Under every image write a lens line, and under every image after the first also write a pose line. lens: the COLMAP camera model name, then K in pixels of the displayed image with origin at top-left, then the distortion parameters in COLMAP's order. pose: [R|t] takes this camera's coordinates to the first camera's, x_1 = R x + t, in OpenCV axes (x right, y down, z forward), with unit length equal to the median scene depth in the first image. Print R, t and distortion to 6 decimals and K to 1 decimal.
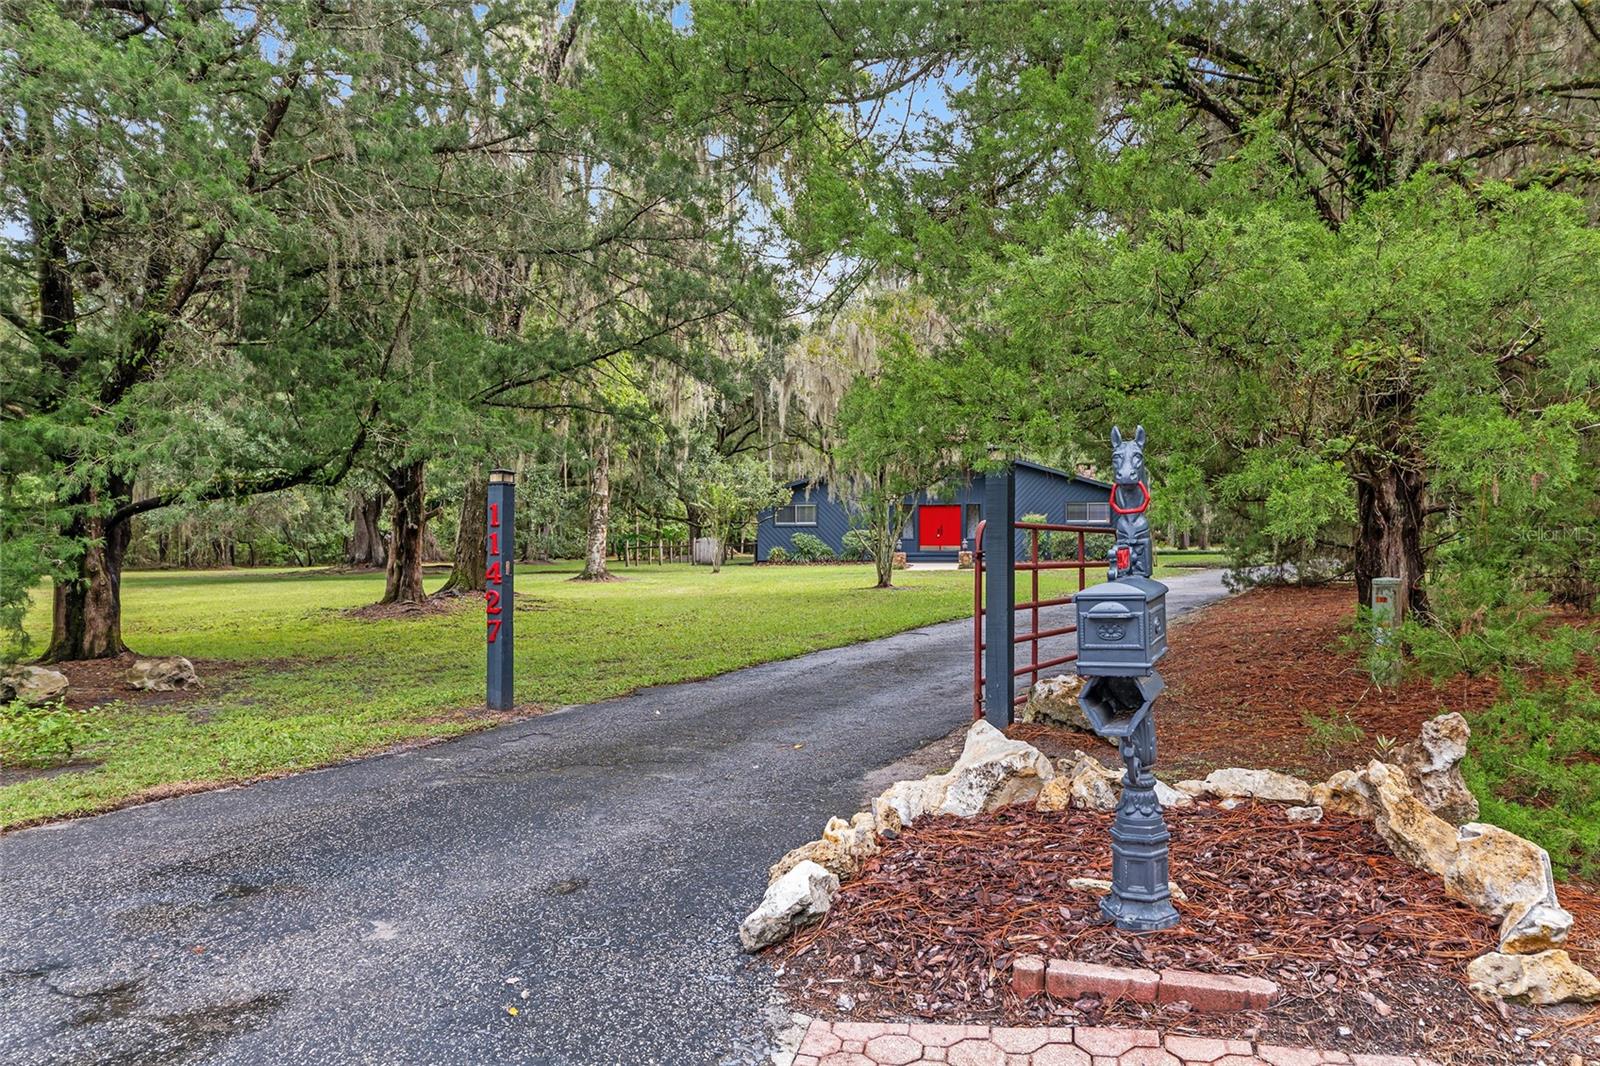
lens RADIAL K [[1296.5, 0, 799.0], [0, 1296.5, 533.9], [0, 0, 1]] dist [-0.002494, -0.000054]
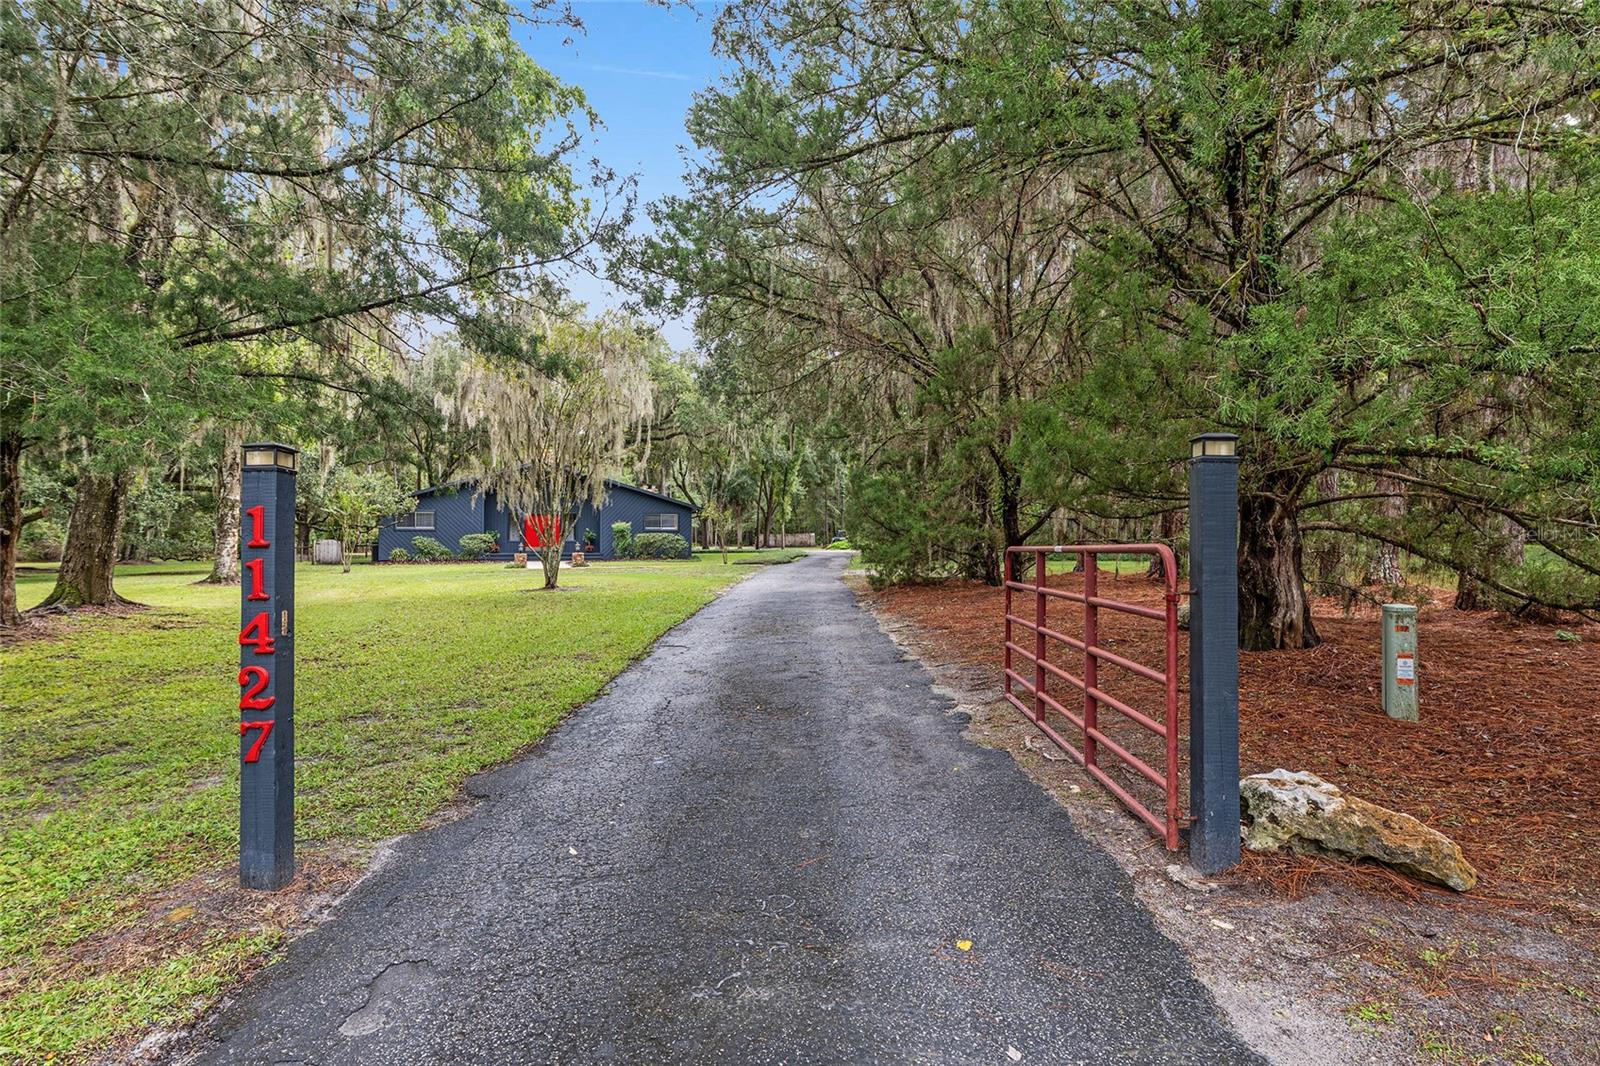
lens RADIAL K [[889.1, 0, 802.2], [0, 889.1, 537.3], [0, 0, 1]] dist [0.001200, 0.000067]
pose [[0.896078, 0.003837, 0.443881, -0.062031], [-0.005129, 0.999985, 0.001711, -0.003785], [-0.443868, -0.003810, 0.896084, 0.179255]]
